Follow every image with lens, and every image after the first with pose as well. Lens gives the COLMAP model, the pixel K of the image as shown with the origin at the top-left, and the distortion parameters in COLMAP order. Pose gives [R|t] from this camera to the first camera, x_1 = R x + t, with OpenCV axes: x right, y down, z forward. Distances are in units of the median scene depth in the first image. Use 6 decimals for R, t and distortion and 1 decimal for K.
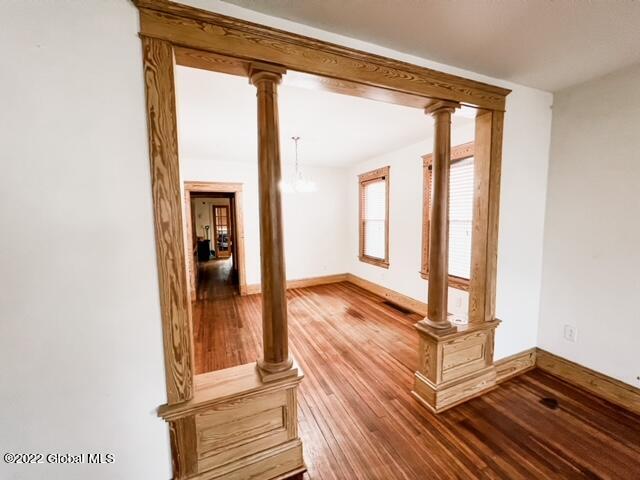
lens RADIAL K [[256.0, 0, 320.1], [0, 256.0, 239.2], [0, 0, 1]] dist [-0.002491, 0.000737]
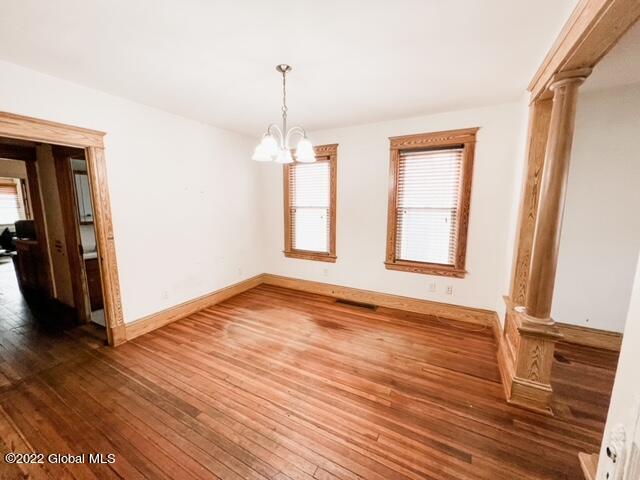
lens RADIAL K [[256.0, 0, 319.0], [0, 256.0, 239.0], [0, 0, 1]] dist [-0.002491, 0.000737]
pose [[0.778510, -0.070085, 0.623706, -0.365947], [0.039920, 0.997263, 0.062233, -0.026280], [-0.626361, -0.023551, 0.779177, 0.398561]]
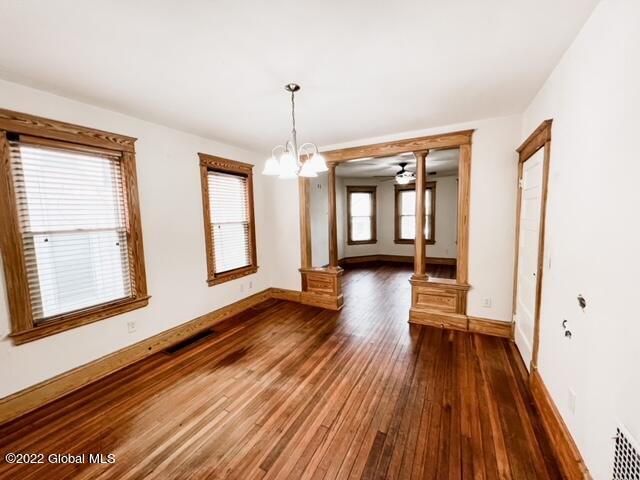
lens RADIAL K [[256.0, 0, 318.9], [0, 256.0, 237.6], [0, 0, 1]] dist [-0.002491, 0.000737]
pose [[-0.626502, -0.032729, 0.778732, -0.533436], [0.107266, 0.985991, 0.127737, -0.092273], [-0.772003, 0.163559, -0.614215, 1.176392]]
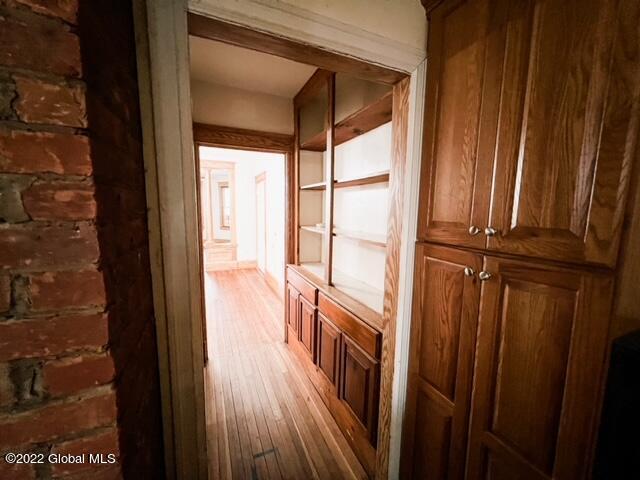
lens RADIAL K [[256.0, 0, 318.2], [0, 256.0, 239.6], [0, 0, 1]] dist [-0.002491, 0.000737]
pose [[-0.999848, 0.009396, -0.014712, -0.668820], [0.005977, 0.976107, 0.217207, -0.147169], [0.016401, 0.217086, -0.976015, 1.838442]]
